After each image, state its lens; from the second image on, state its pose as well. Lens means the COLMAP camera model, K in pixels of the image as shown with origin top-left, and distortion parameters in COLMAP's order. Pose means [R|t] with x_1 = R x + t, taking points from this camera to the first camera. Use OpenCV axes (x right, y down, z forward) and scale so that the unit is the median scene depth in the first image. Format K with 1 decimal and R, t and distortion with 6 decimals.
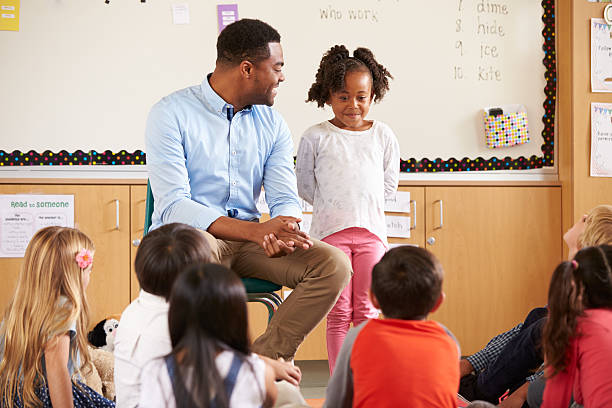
lens RADIAL K [[1861.1, 0, 287.0], [0, 1861.1, 232.8], [0, 0, 1]] dist [0.070162, 0.000000]
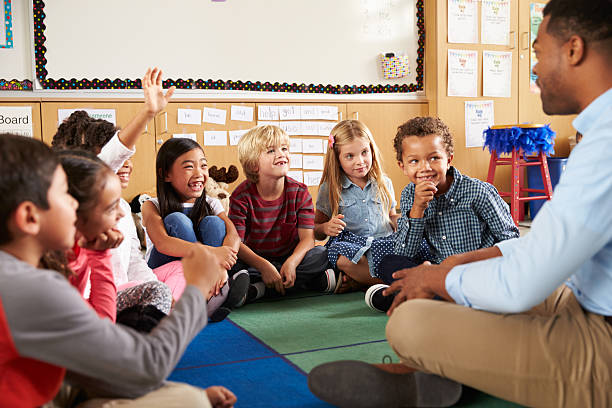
lens RADIAL K [[765.6, 0, 306.8], [0, 765.6, 209.4], [0, 0, 1]] dist [0.013418, 0.000000]
pose [[0.994212, -0.024575, 0.104587, -0.030041], [0.015330, 0.995975, 0.088306, 0.006953], [-0.106336, -0.086191, 0.990588, 0.381978]]
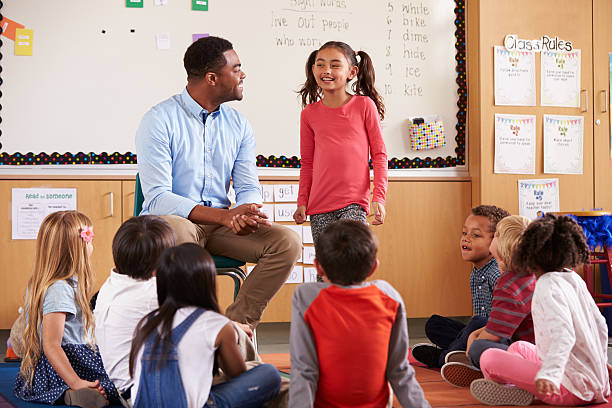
lens RADIAL K [[1570.0, 0, 303.8], [0, 1570.0, 220.8], [0, 0, 1]] dist [-0.120811, 0.000000]
pose [[0.999282, -0.001697, 0.037855, -0.003612], [0.001690, 0.999999, 0.000195, 0.001081], [-0.037855, -0.000130, 0.999283, -0.038558]]
